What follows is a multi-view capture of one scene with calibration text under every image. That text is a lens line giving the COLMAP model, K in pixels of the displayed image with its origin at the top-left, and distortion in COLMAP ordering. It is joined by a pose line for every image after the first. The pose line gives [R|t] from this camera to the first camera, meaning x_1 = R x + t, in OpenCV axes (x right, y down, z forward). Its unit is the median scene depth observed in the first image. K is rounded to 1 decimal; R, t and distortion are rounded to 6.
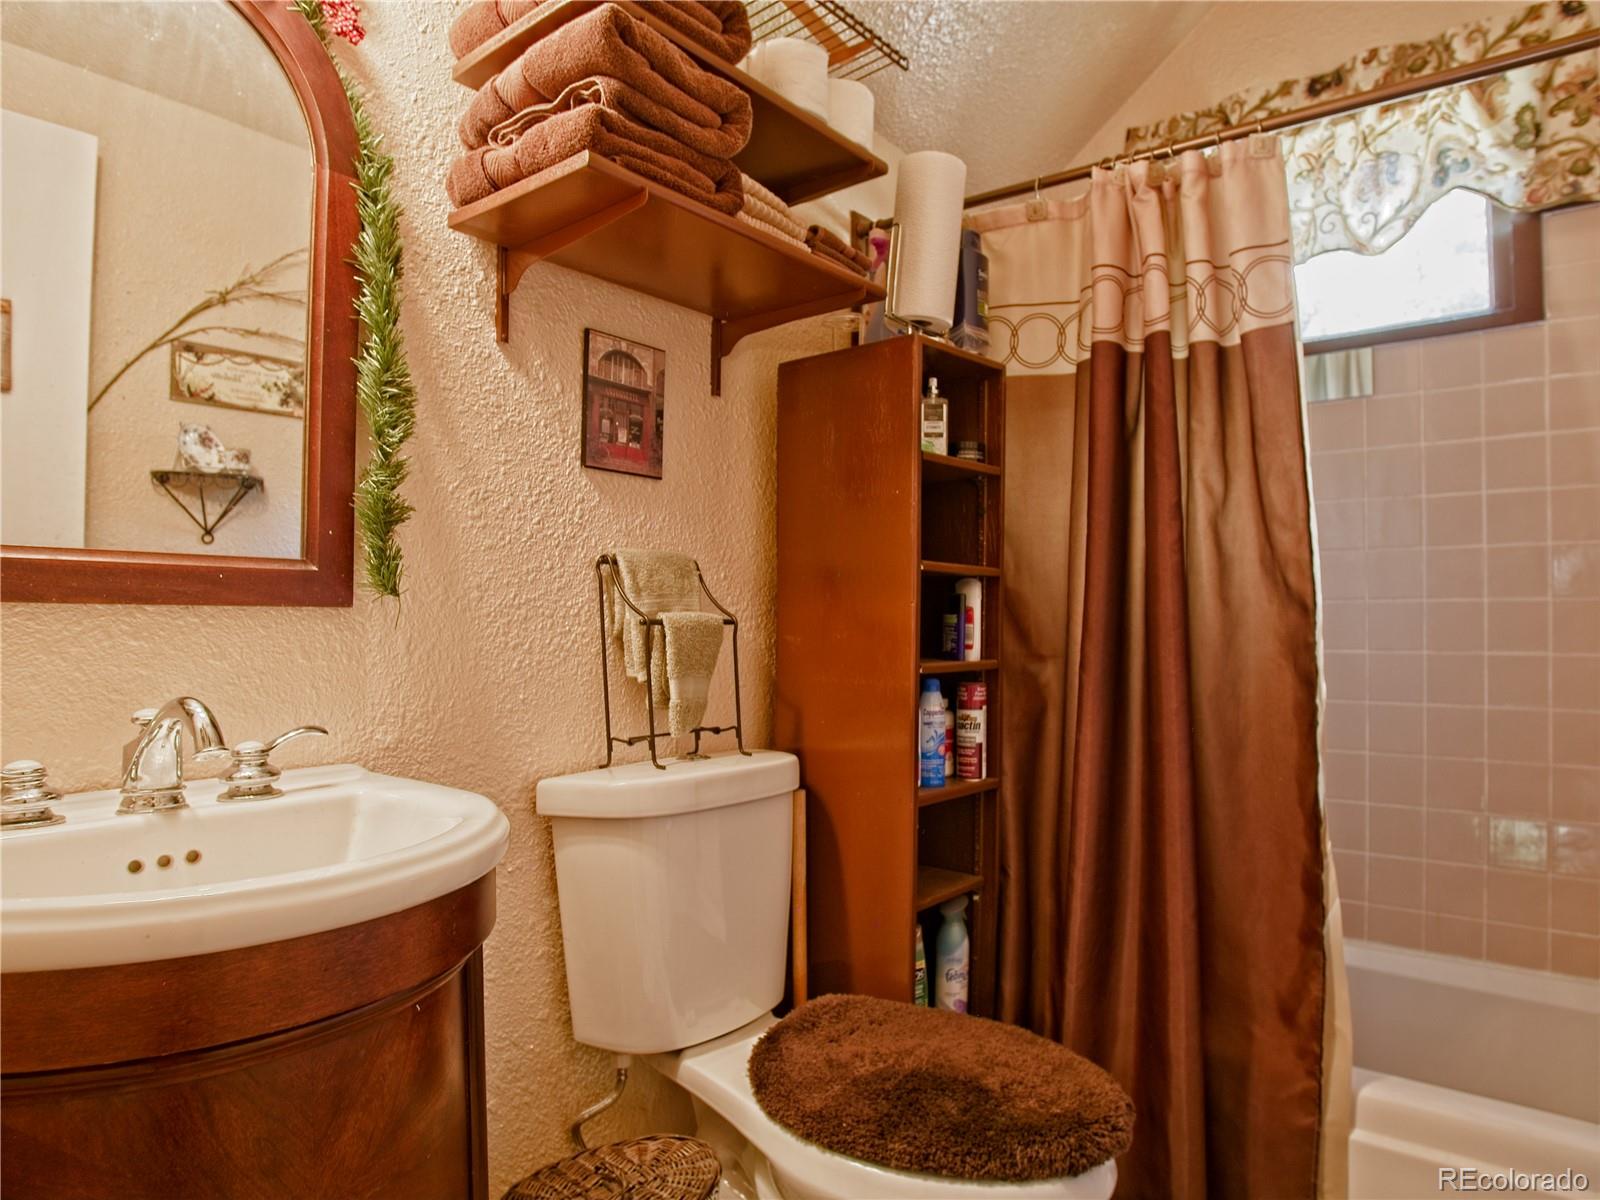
lens RADIAL K [[990.6, 0, 811.3], [0, 990.6, 609.1], [0, 0, 1]] dist [-0.049593, 0.012075]
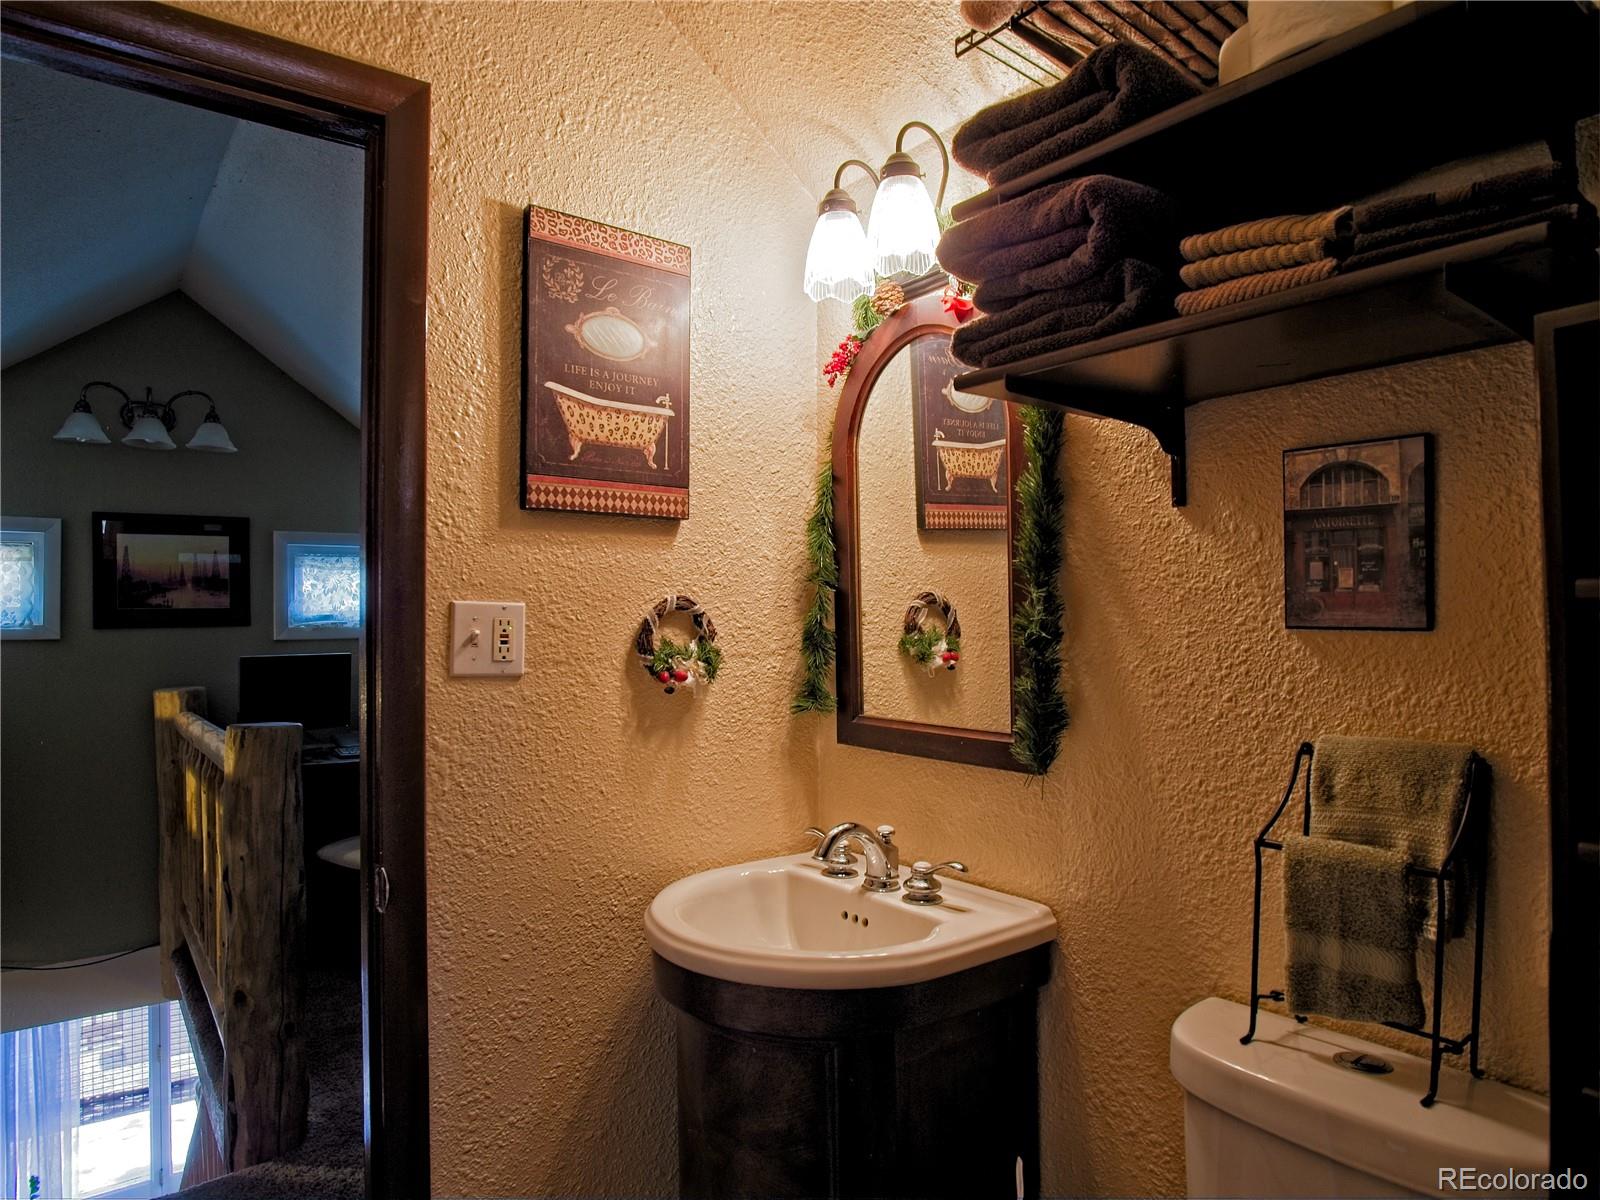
lens RADIAL K [[990.6, 0, 811.3], [0, 990.6, 609.1], [0, 0, 1]] dist [-0.049593, 0.012075]
pose [[-0.239331, -0.013079, -0.970850, 0.649079], [0.012128, 0.999791, -0.016459, -0.158403], [0.970862, -0.015714, -0.239122, 0.858324]]
